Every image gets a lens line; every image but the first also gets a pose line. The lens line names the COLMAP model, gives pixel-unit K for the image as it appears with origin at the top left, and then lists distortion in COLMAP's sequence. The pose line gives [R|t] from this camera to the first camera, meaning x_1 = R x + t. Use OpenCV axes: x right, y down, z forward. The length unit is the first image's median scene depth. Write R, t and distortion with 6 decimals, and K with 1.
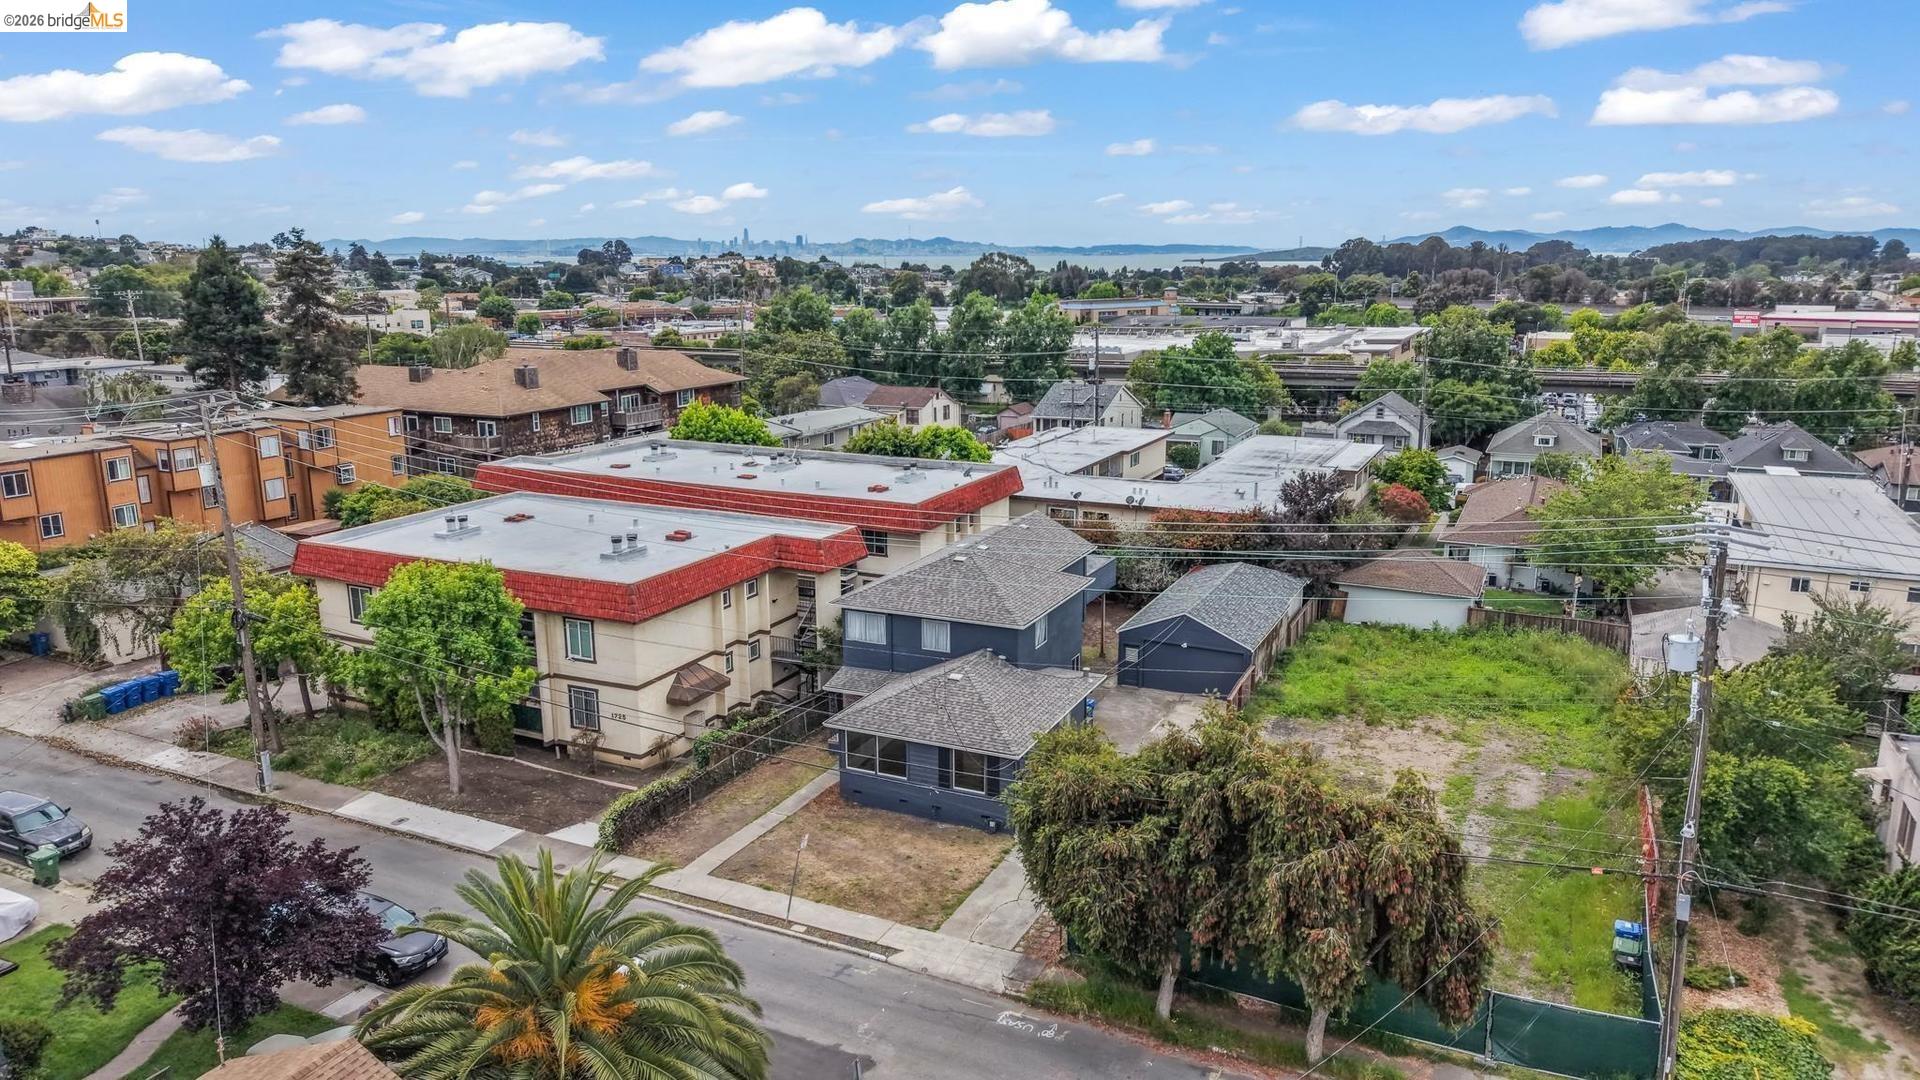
lens RADIAL K [[1265.9, 0, 956.2], [0, 1265.9, 597.6], [0, 0, 1]] dist [0.087732, -0.111733]
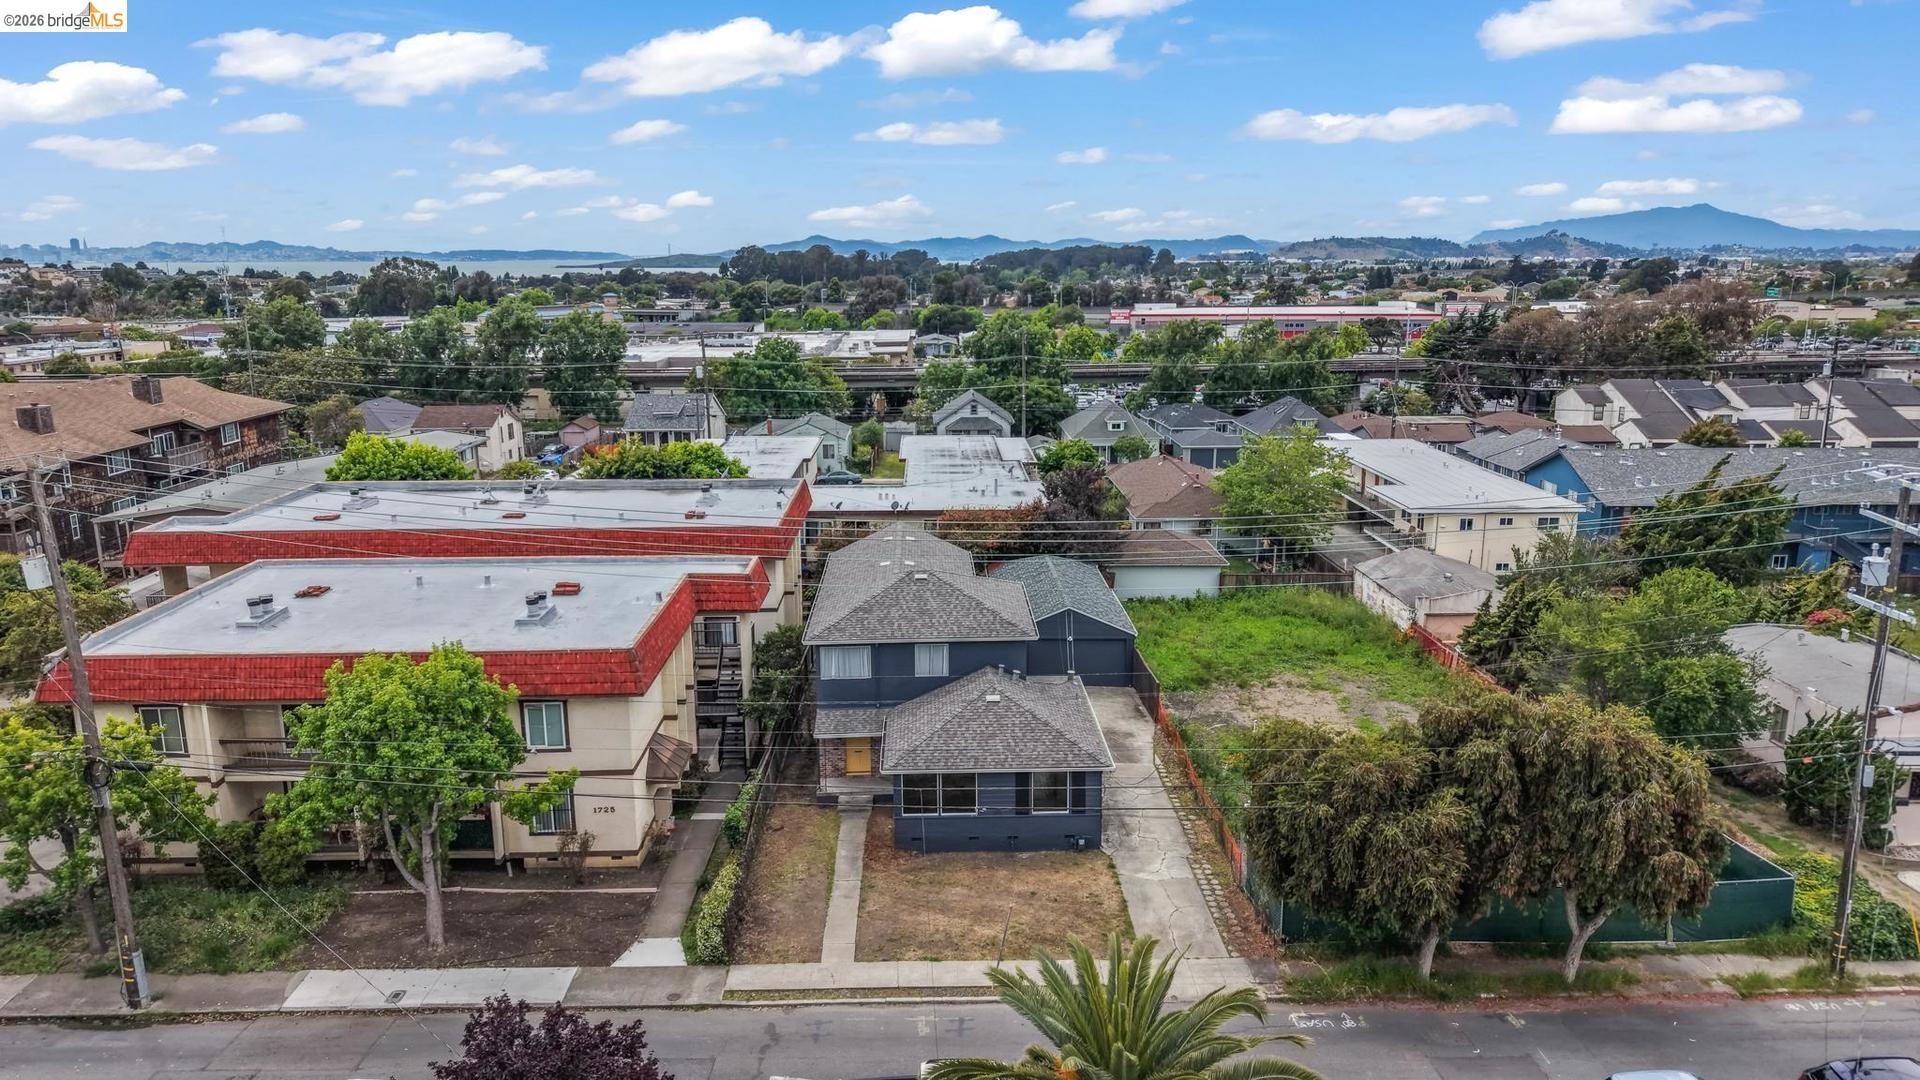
lens RADIAL K [[1274.6, 0, 957.3], [0, 1274.6, 601.1], [0, 0, 1]] dist [0.041667, -0.045401]
pose [[0.890039, -0.120498, 0.439672, -0.267563], [0.121864, 0.992226, 0.025242, -0.022635], [-0.439295, 0.031114, 0.897804, 0.096117]]
